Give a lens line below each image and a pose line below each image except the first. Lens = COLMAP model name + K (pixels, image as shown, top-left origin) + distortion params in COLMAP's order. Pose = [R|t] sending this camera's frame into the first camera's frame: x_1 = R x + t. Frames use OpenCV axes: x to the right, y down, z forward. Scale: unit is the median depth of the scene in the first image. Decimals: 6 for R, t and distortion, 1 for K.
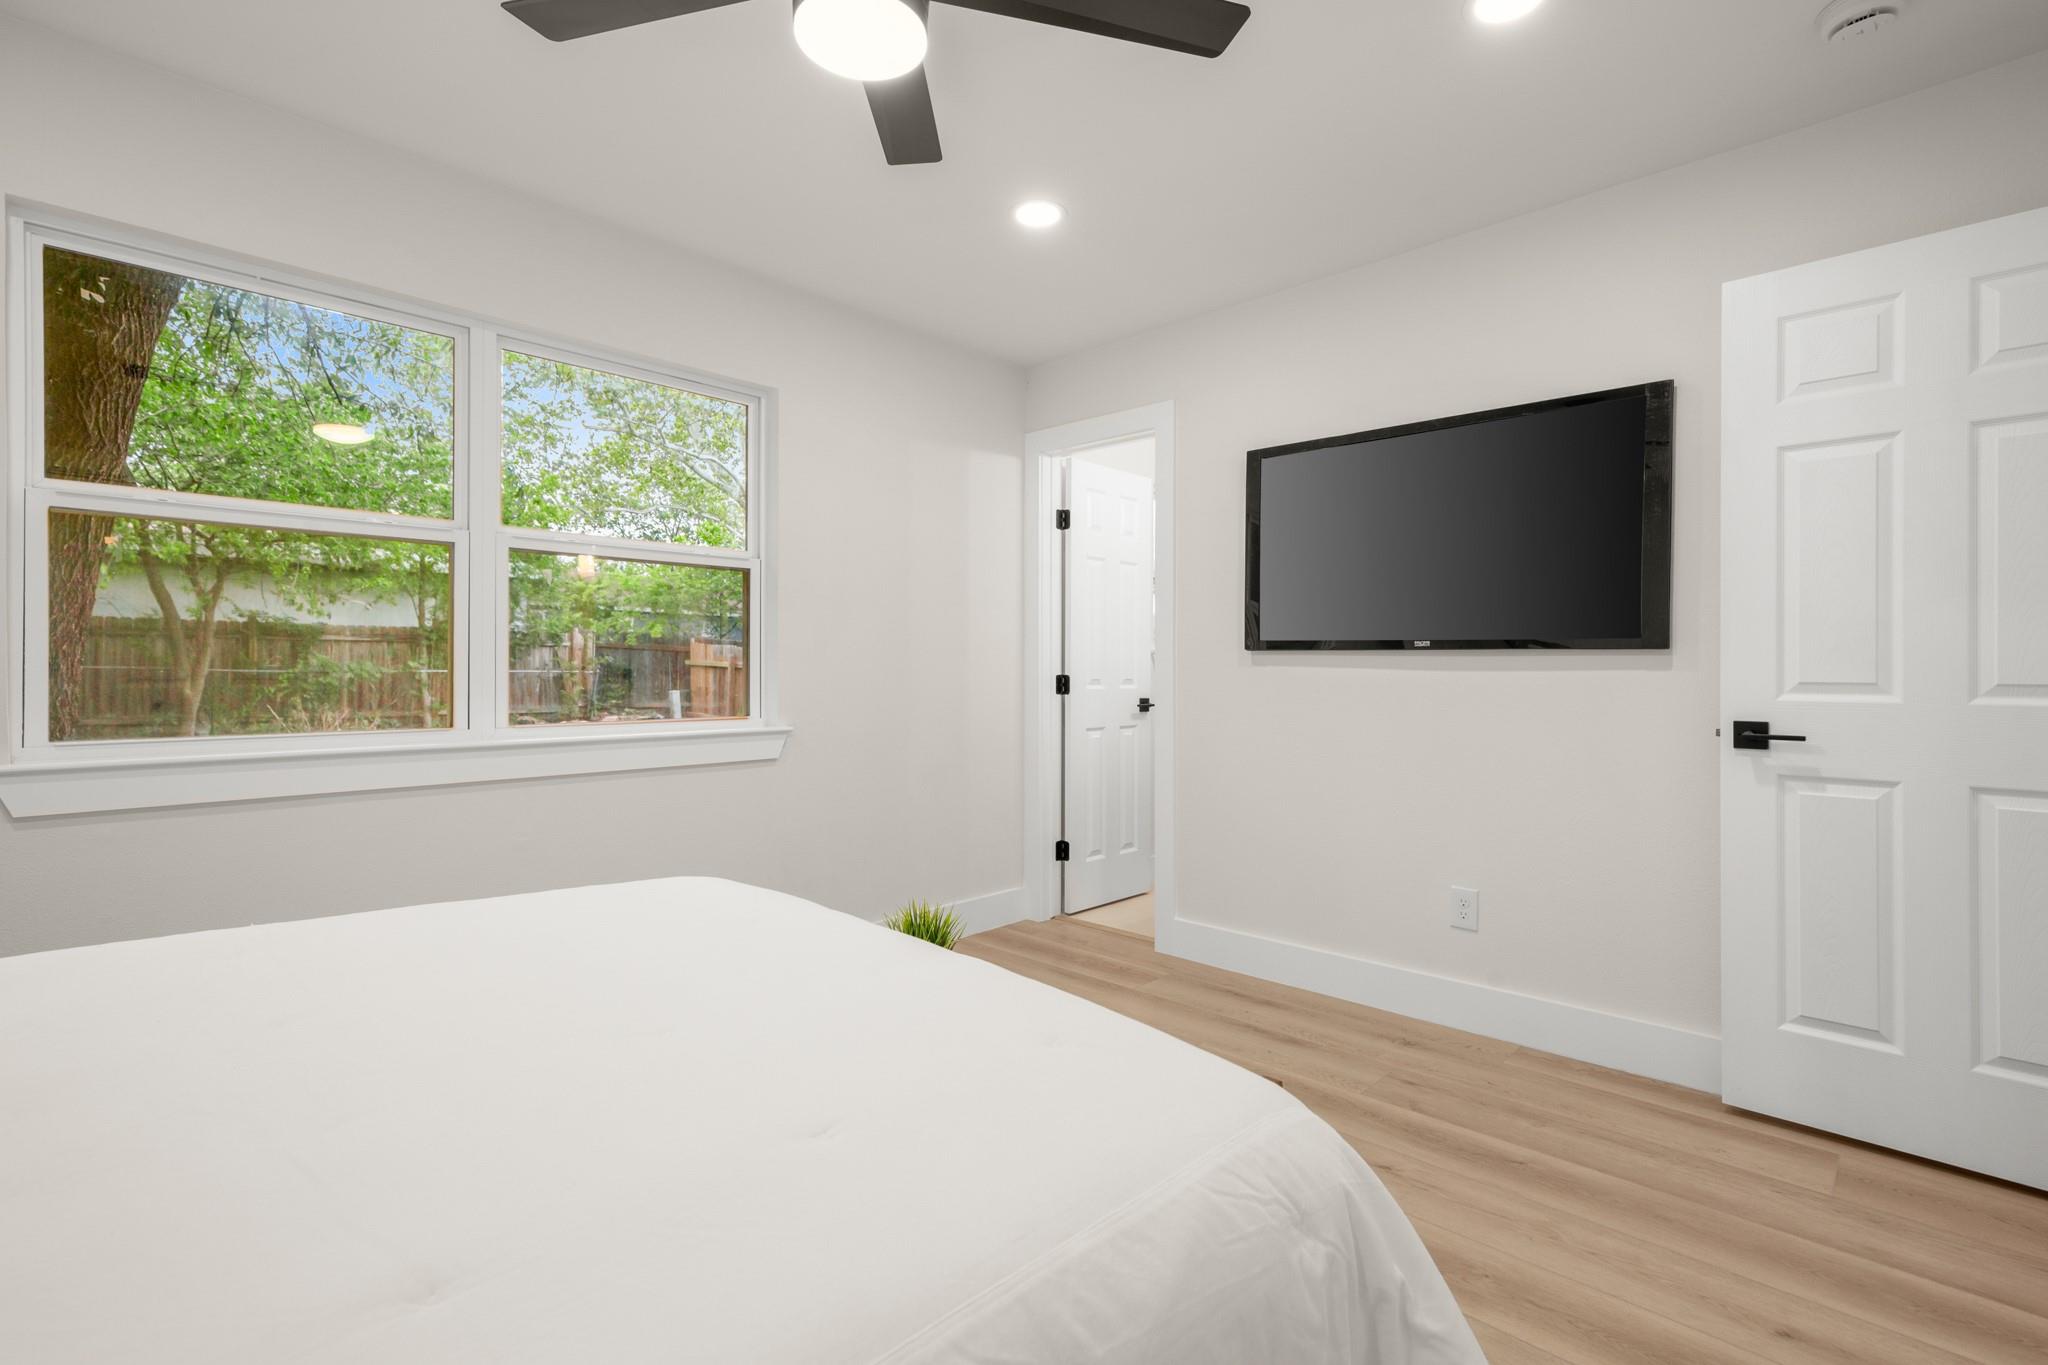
lens RADIAL K [[941.0, 0, 1024.0], [0, 941.0, 682.5], [0, 0, 1]] dist [0.002110, 0.000005]
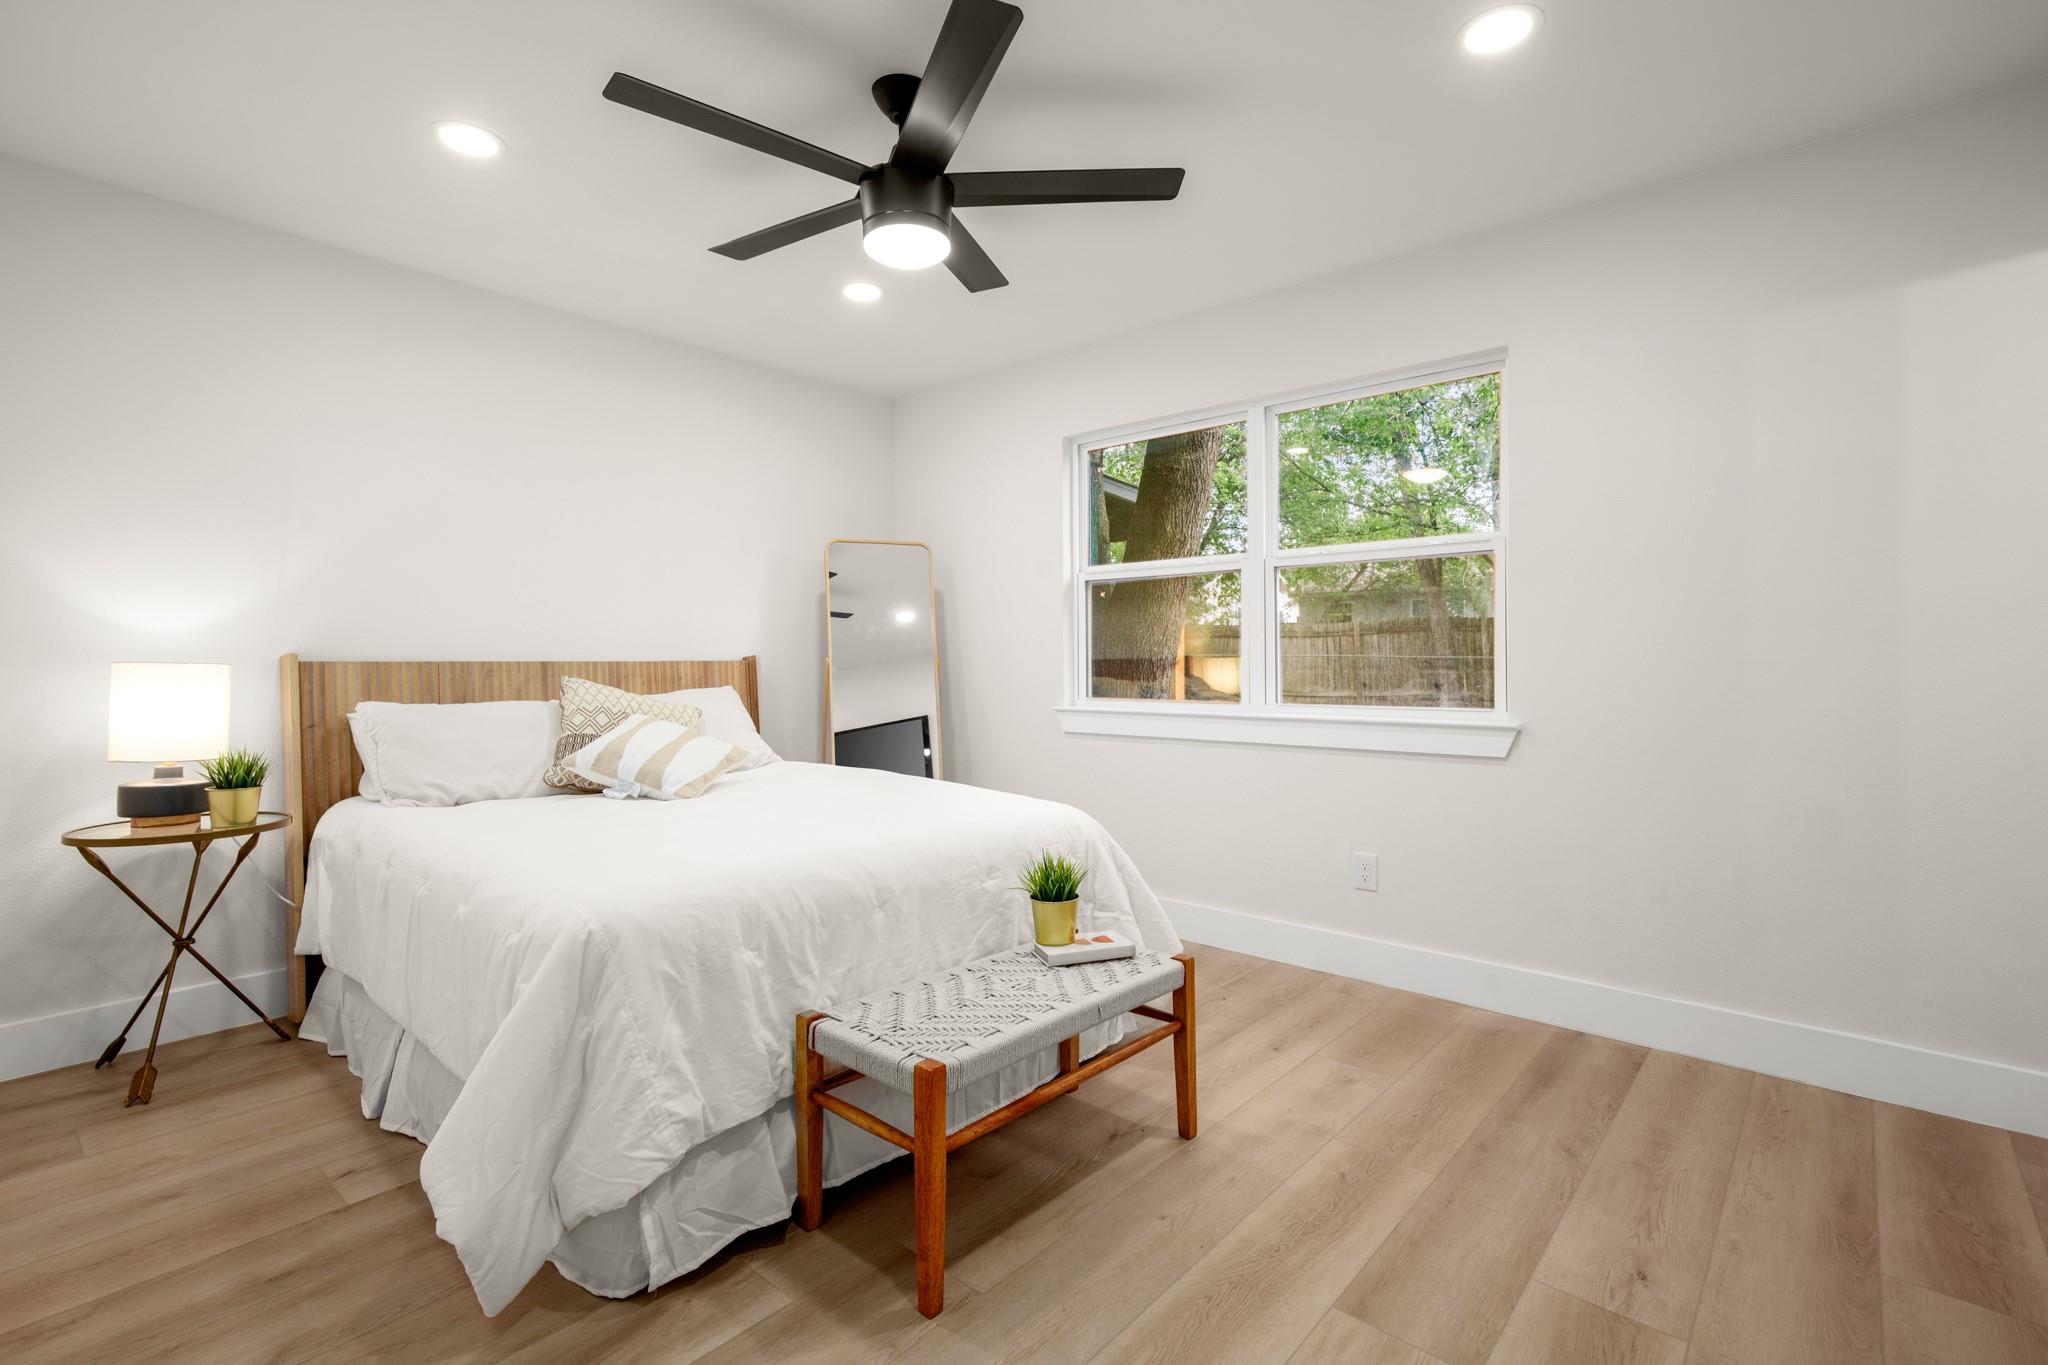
lens RADIAL K [[927.9, 0, 1031.0], [0, 927.9, 697.6], [0, 0, 1]] dist [0.008735, 0.000028]
pose [[0.018251, 0.036031, -0.999184, 0.773650], [-0.002921, 0.999348, 0.035983, -0.007528], [0.999829, 0.002262, 0.018344, 0.667356]]
